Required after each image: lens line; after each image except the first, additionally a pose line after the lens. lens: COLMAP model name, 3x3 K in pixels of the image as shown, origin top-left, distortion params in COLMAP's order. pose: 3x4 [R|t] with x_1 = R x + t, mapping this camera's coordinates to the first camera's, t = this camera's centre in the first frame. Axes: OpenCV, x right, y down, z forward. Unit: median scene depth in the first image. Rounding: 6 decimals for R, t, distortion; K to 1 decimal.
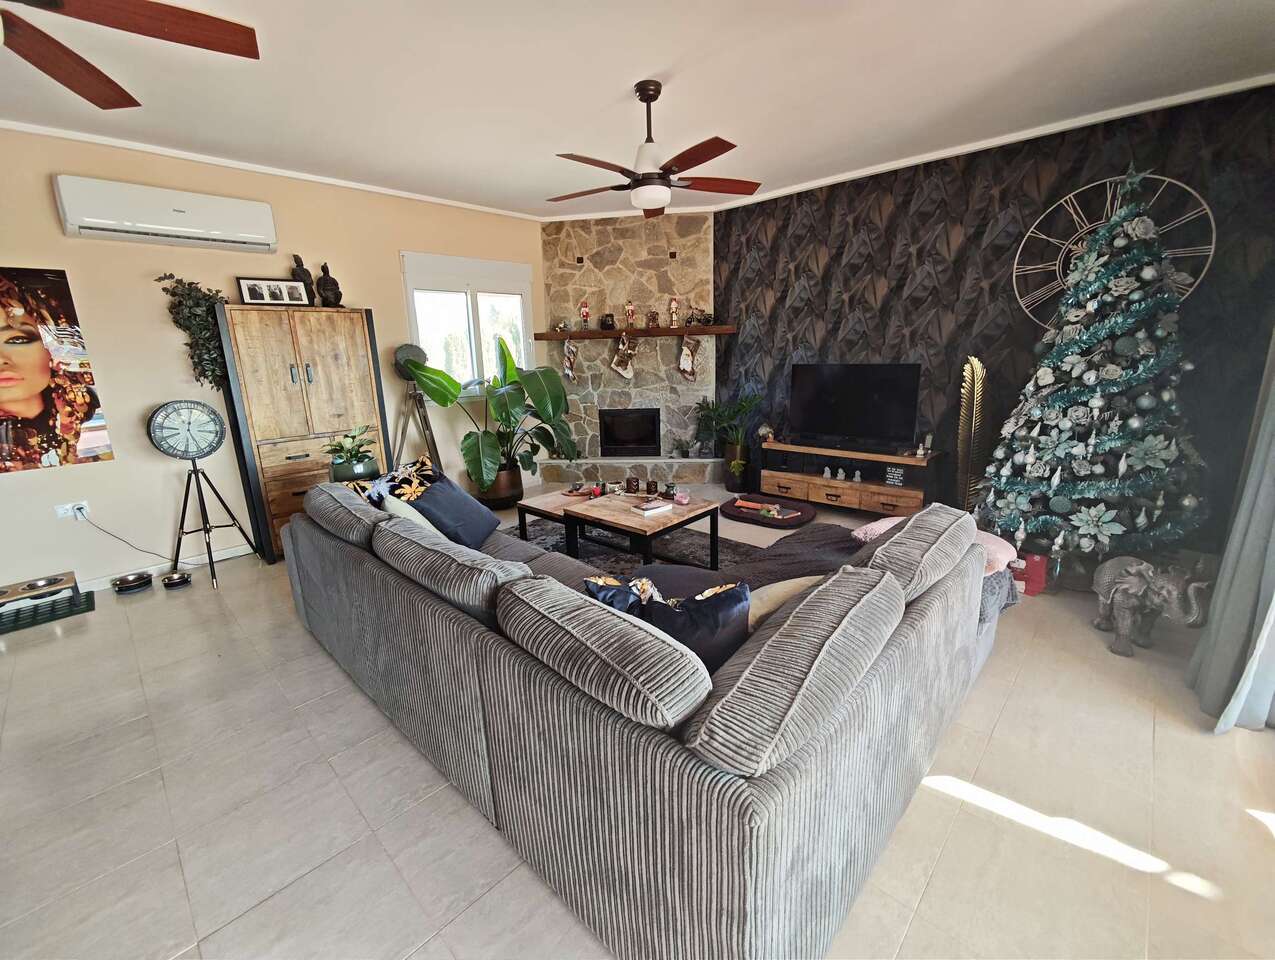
lens RADIAL K [[535.5, 0, 634.1], [0, 535.5, 474.3], [0, 0, 1]] dist [-0.002151, 0.000406]
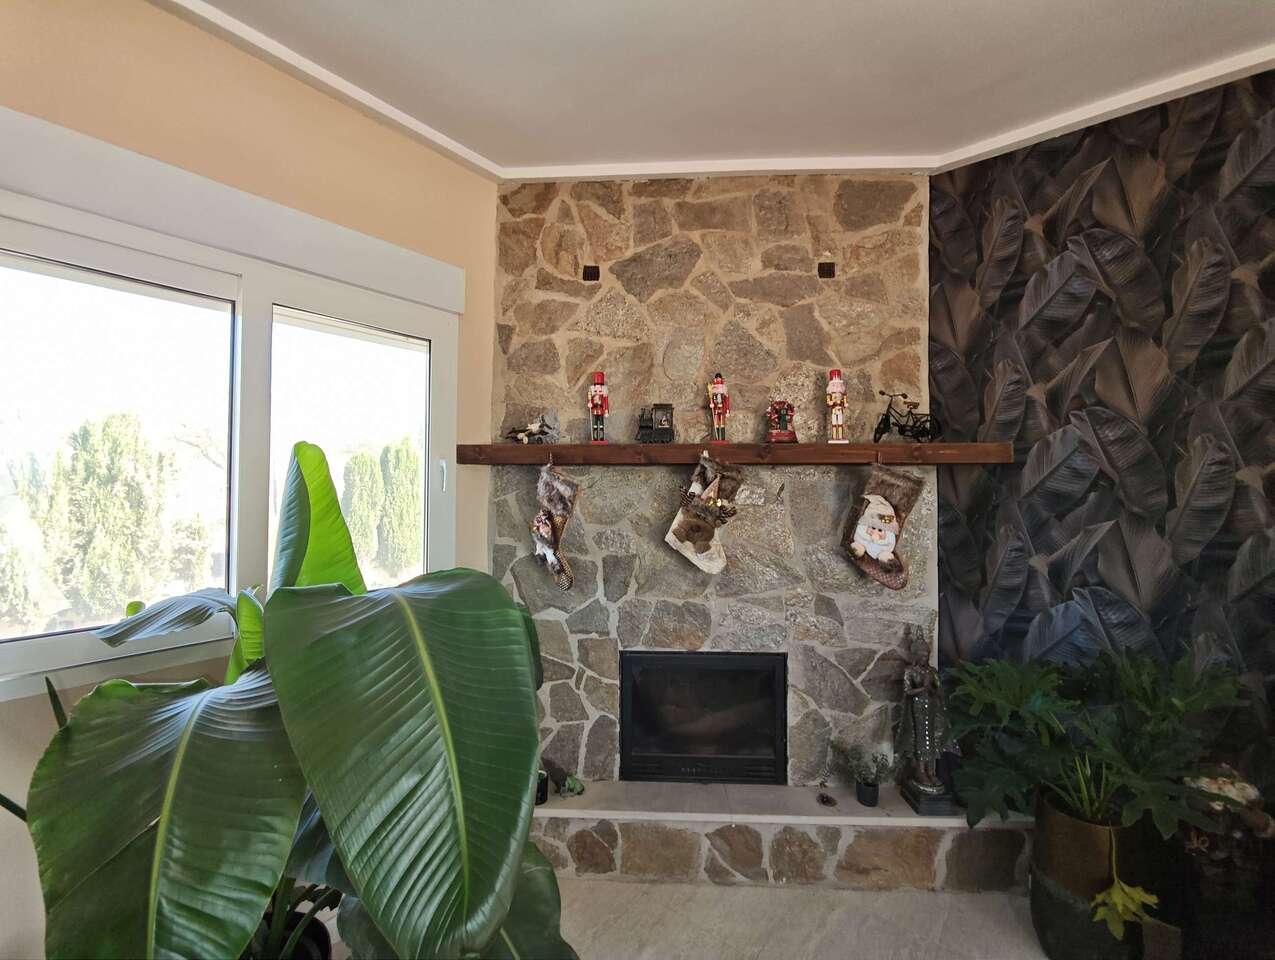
lens RADIAL K [[535.5, 0, 634.1], [0, 535.5, 474.3], [0, 0, 1]] dist [-0.002151, 0.000406]
pose [[0.996375, 0.034886, 0.077581, -0.094460], [-0.014638, 0.968745, -0.247625, -0.156362], [-0.083795, 0.245592, 0.965745, 0.646868]]
